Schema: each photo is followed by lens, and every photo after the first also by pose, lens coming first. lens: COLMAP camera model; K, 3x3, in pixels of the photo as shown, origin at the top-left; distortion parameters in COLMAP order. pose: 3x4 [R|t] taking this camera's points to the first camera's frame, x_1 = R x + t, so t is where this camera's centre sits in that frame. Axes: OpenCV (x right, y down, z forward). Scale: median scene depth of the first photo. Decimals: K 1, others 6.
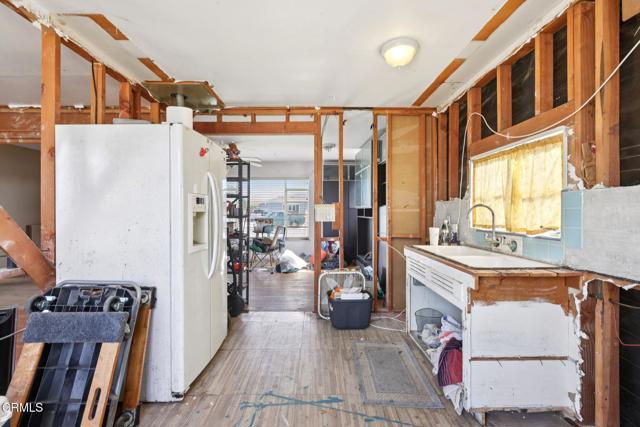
lens RADIAL K [[287.0, 0, 318.6], [0, 287.0, 209.7], [0, 0, 1]] dist [0.000590, -0.000629]
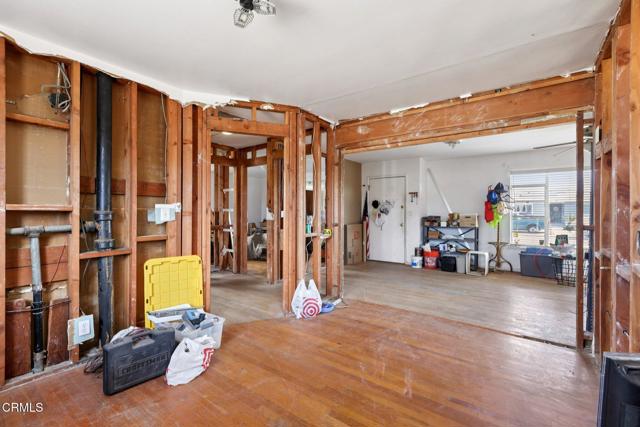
lens RADIAL K [[287.0, 0, 316.4], [0, 287.0, 213.0], [0, 0, 1]] dist [0.000590, -0.000629]
pose [[0.793334, 0.000463, -0.608786, -0.981917], [0.002602, 0.999988, 0.004152, 0.000627], [0.608781, -0.004878, 0.793323, 0.008138]]
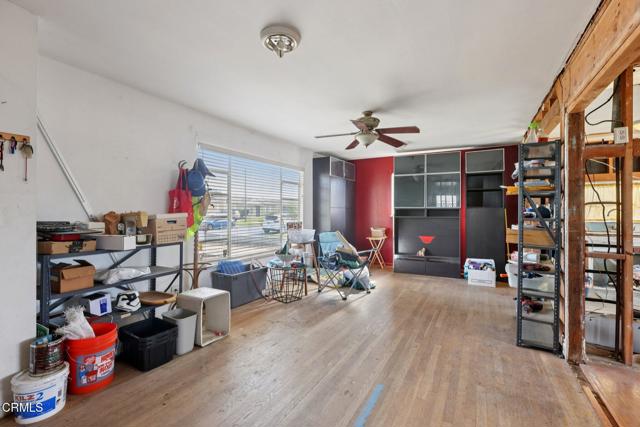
lens RADIAL K [[287.0, 0, 321.8], [0, 287.0, 213.6], [0, 0, 1]] dist [0.000590, -0.000629]
pose [[0.496710, -0.005450, 0.867899, -2.201460], [-0.010686, 0.999866, 0.012395, -0.002201], [-0.867851, -0.015431, 0.496585, 1.811318]]
